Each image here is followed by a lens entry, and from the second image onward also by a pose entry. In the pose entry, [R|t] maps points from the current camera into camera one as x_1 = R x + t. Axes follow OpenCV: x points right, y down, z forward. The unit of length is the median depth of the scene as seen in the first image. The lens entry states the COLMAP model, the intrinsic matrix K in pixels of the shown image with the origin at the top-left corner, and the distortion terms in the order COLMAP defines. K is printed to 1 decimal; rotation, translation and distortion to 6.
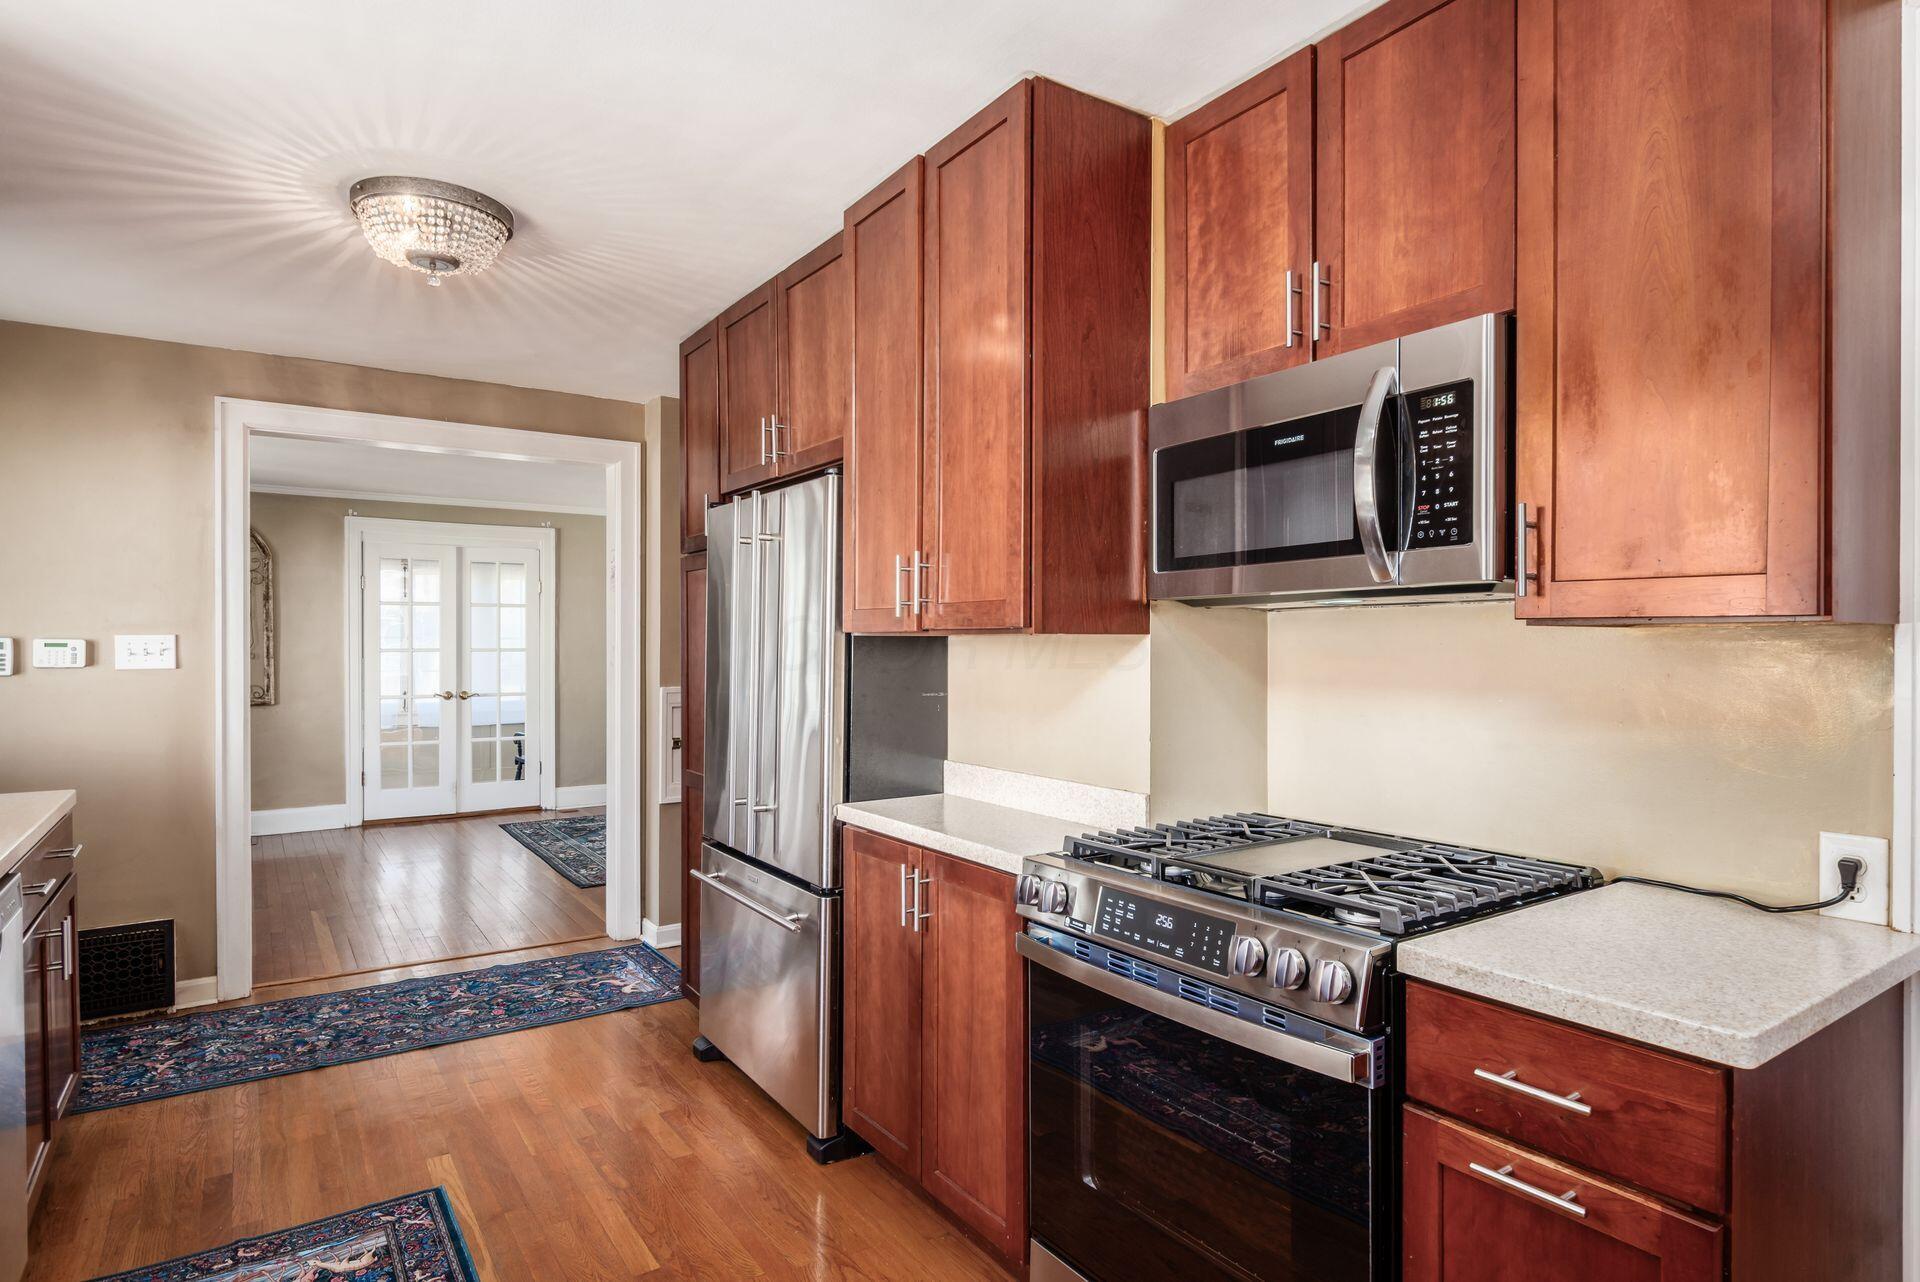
lens RADIAL K [[1069.3, 0, 989.4], [0, 1069.3, 641.4], [0, 0, 1]] dist [0.000536, -0.001401]
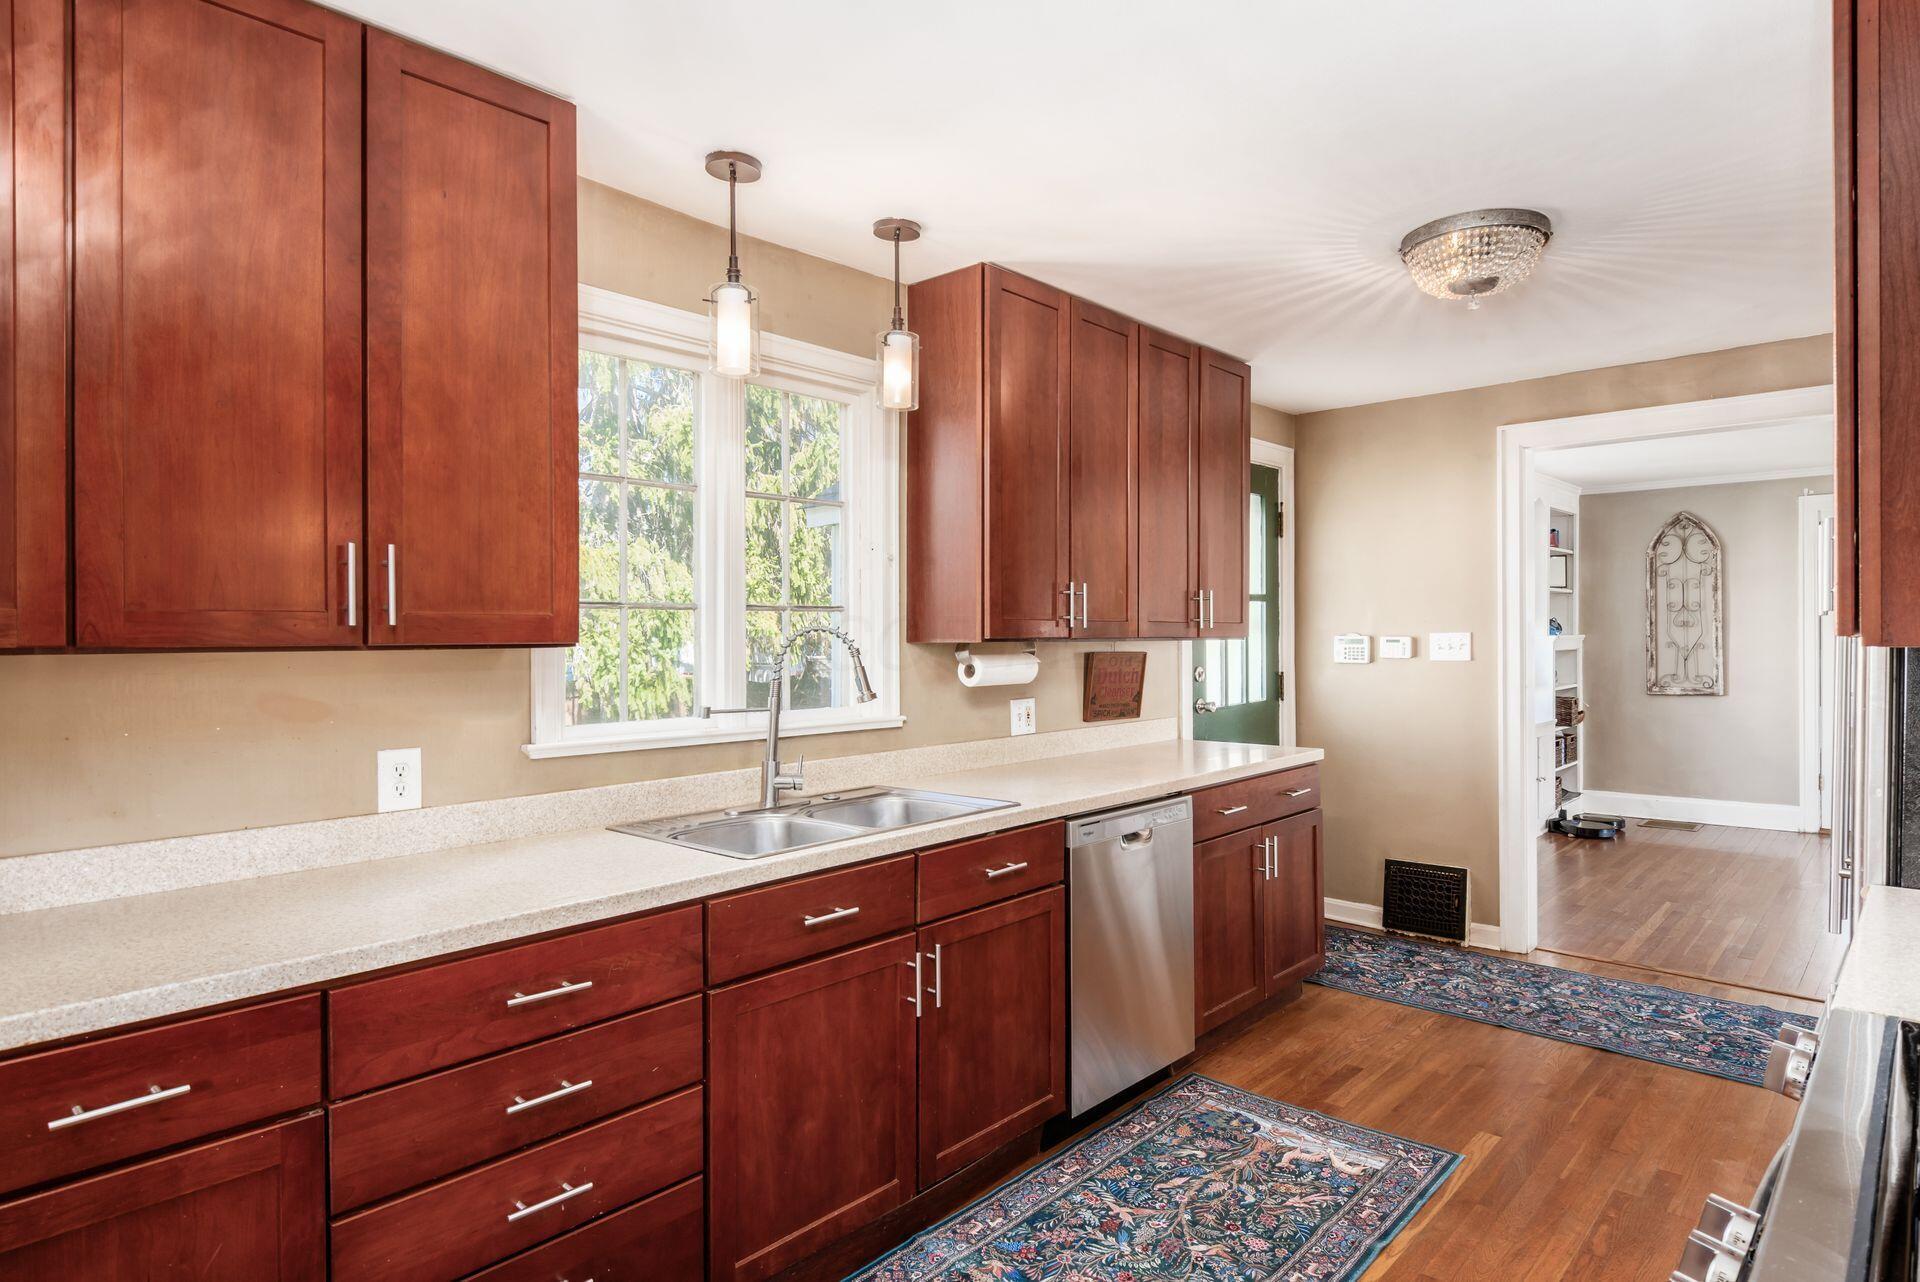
lens RADIAL K [[1069.3, 0, 989.4], [0, 1069.3, 641.4], [0, 0, 1]] dist [0.000536, -0.001401]
pose [[0.232796, 0.008581, -0.972488, 0.295951], [0.006901, 0.999921, 0.010475, -0.013592], [0.972501, -0.009150, 0.232719, 0.212570]]
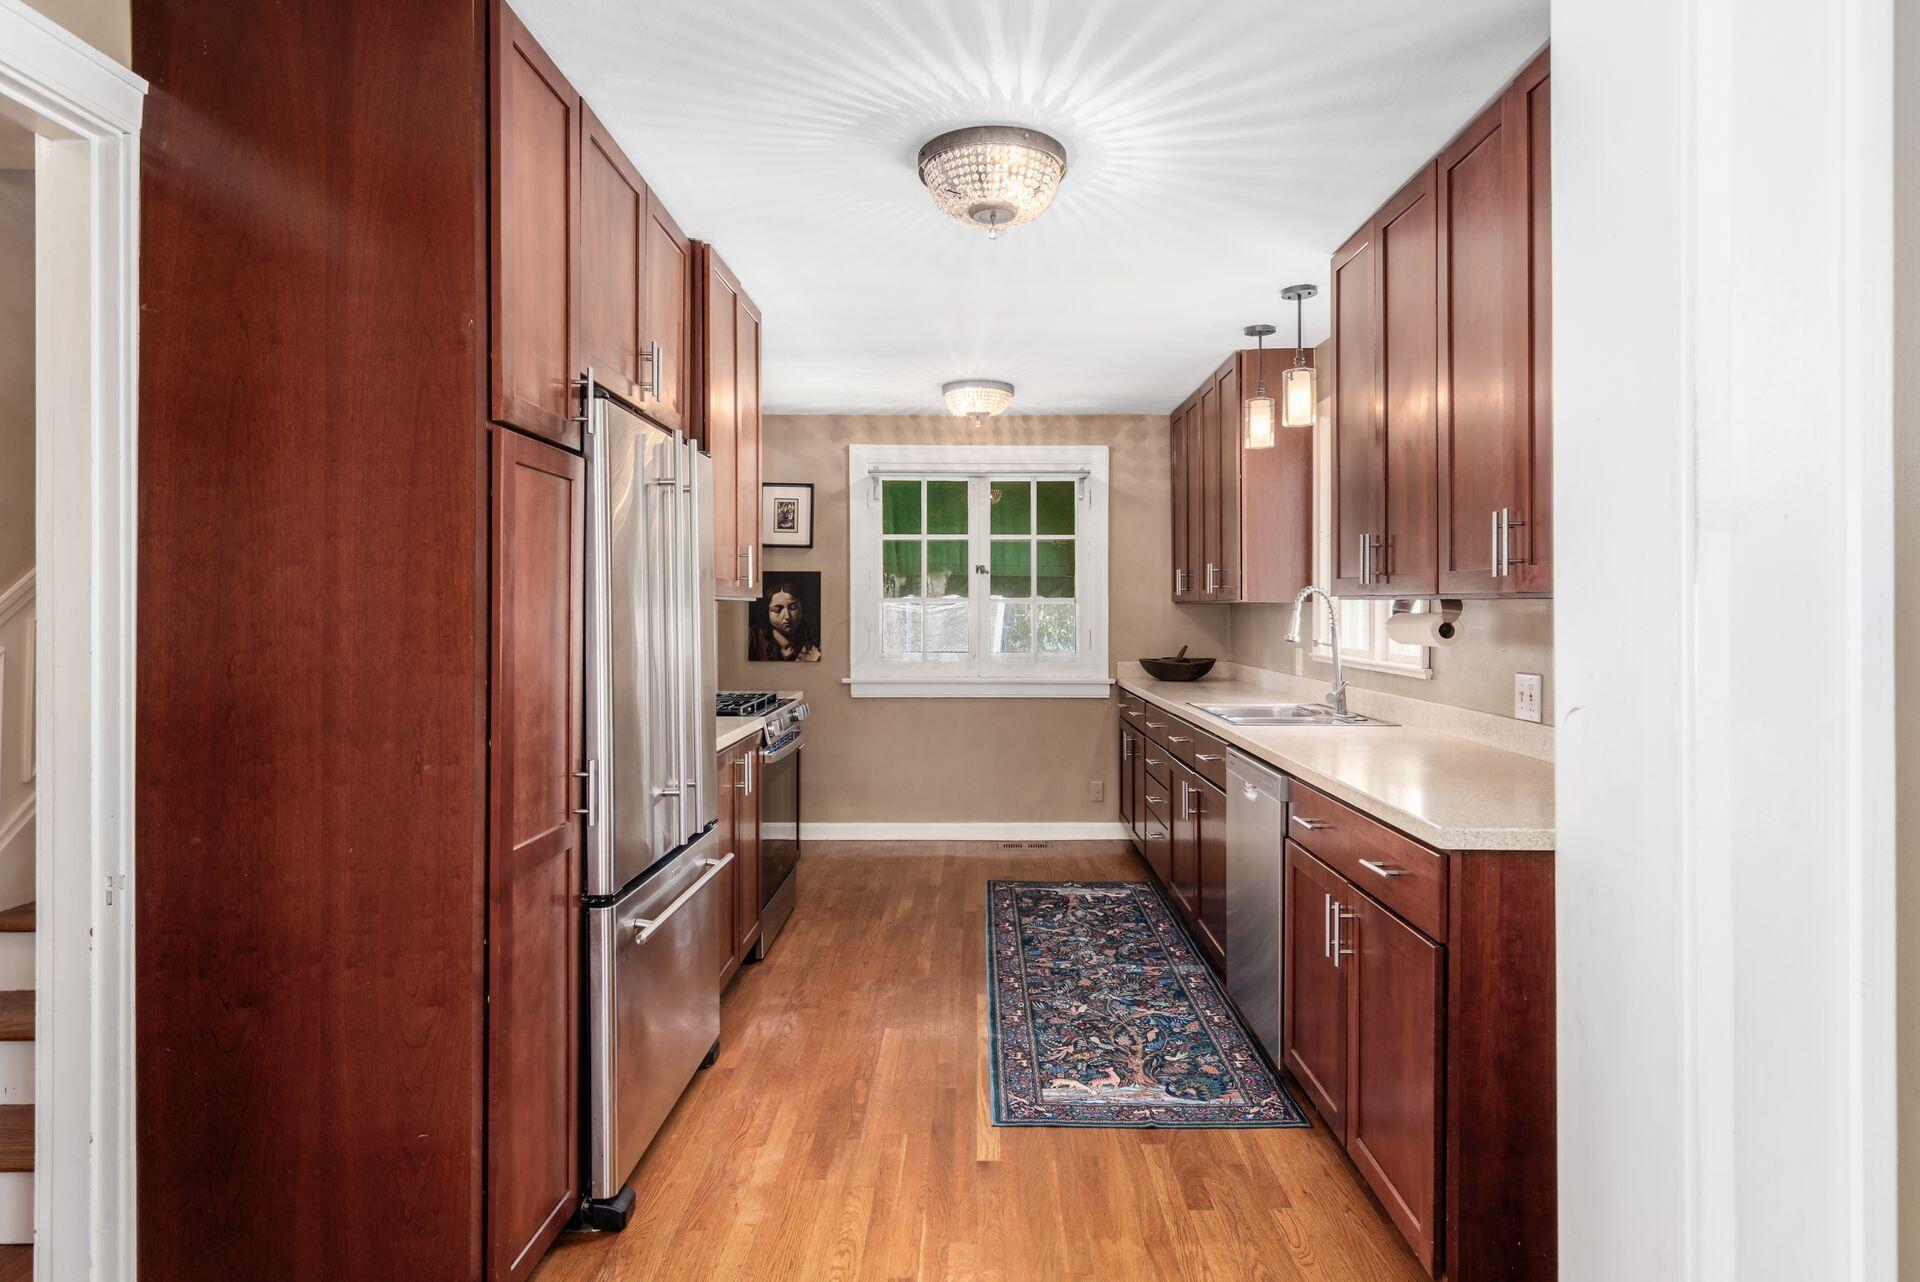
lens RADIAL K [[1075.7, 0, 960.2], [0, 1075.7, 602.4], [0, 0, 1]] dist [0.001924, -0.000201]
pose [[-0.811041, 0.005768, 0.584961, -0.793002], [0.001350, 0.999967, -0.007988, 0.005121], [-0.584988, -0.005689, -0.811022, 1.346578]]
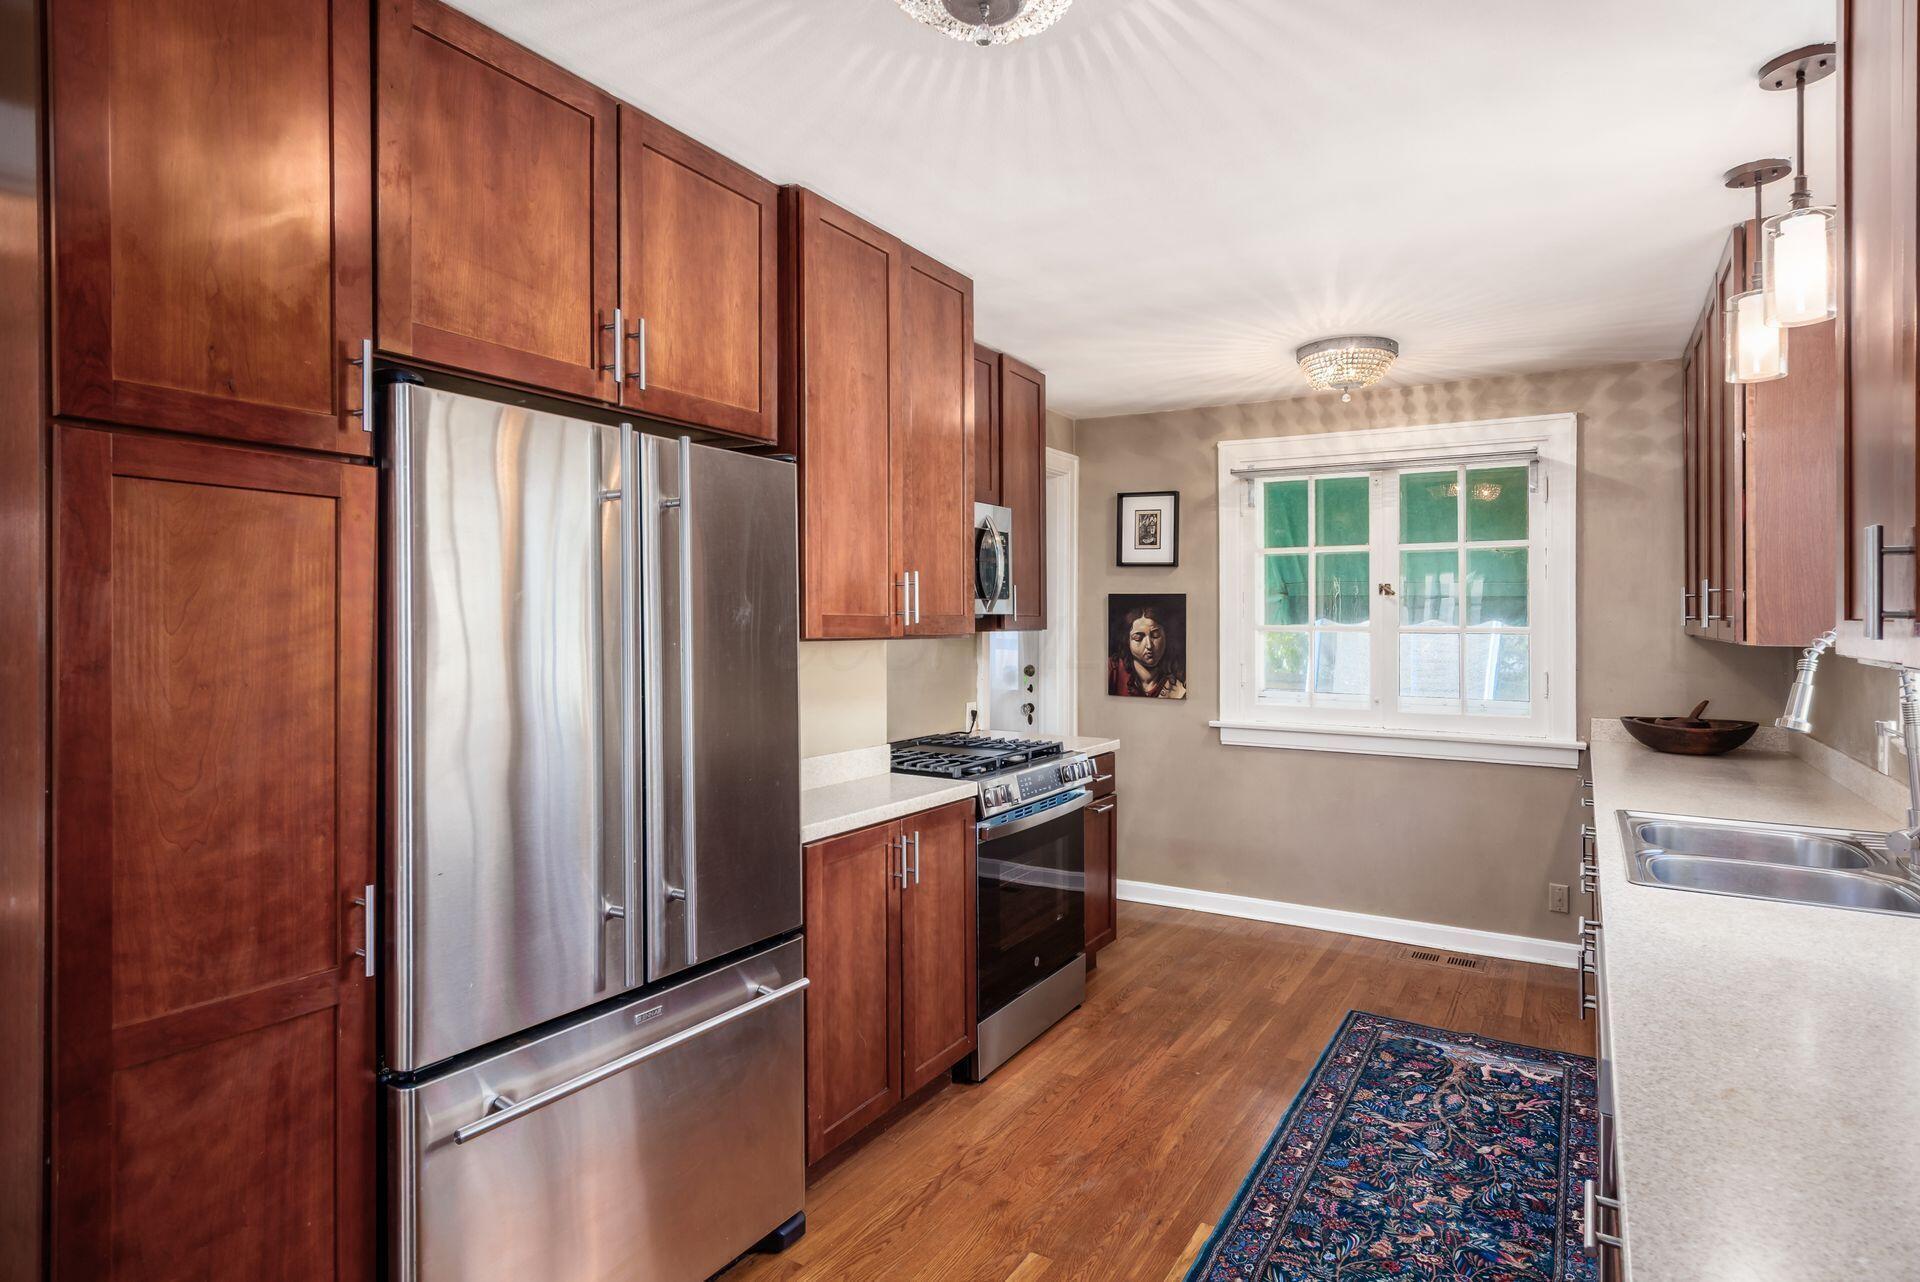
lens RADIAL K [[1010.0, 0, 984.1], [0, 1010.0, 611.7], [0, 0, 1]] dist [0.000616, -0.001601]
pose [[-0.410626, 0.006970, 0.911777, -0.747215], [-0.003053, 0.999955, -0.009019, -0.019886], [-0.911799, -0.006487, -0.410587, 0.907457]]
